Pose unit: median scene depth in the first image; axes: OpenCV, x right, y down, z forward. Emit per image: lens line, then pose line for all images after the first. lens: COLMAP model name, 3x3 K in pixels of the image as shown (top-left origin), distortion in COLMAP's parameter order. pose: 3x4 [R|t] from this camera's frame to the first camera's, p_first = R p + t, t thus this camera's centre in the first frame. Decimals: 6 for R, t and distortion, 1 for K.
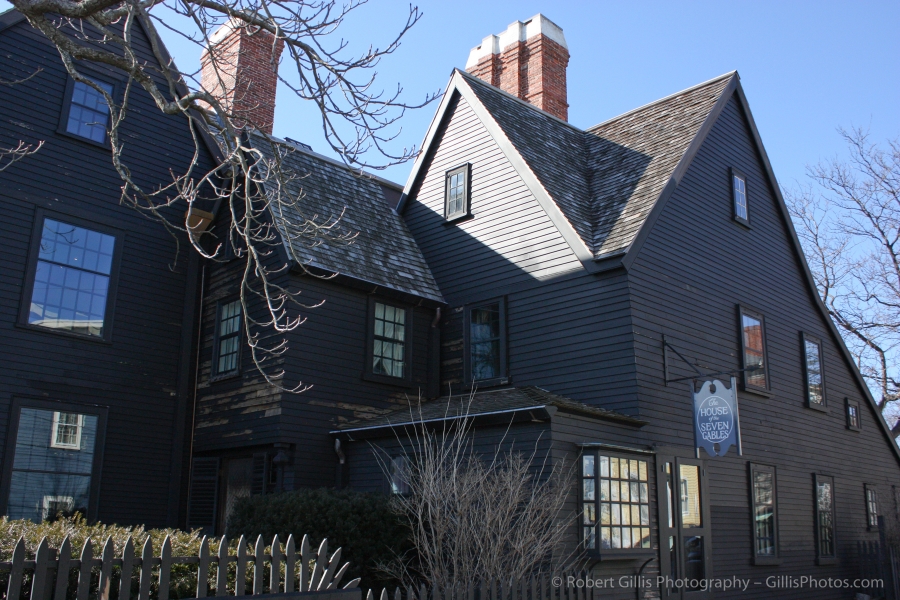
lens RADIAL K [[854.1, 0, 449.0], [0, 854.1, 309.7], [0, 0, 1]] dist [-0.121153, 0.121733]
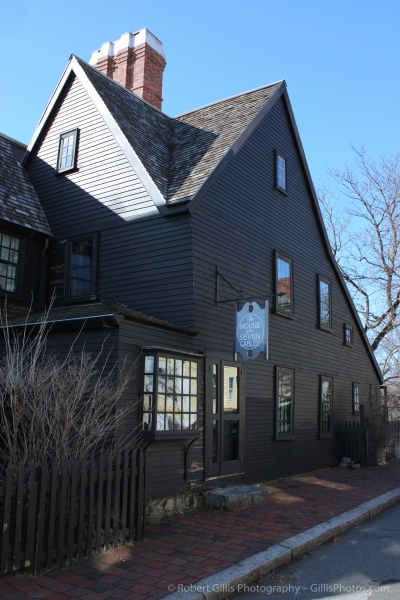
lens RADIAL K [[569.4, 0, 200.0], [0, 569.4, 300.0], [0, 0, 1]] dist [-0.121153, 0.121733]
pose [[0.979815, 0.040184, 0.195828, 0.050073], [-0.052979, 0.996759, 0.060544, 0.025023], [-0.192760, -0.069696, 0.978768, 0.125085]]
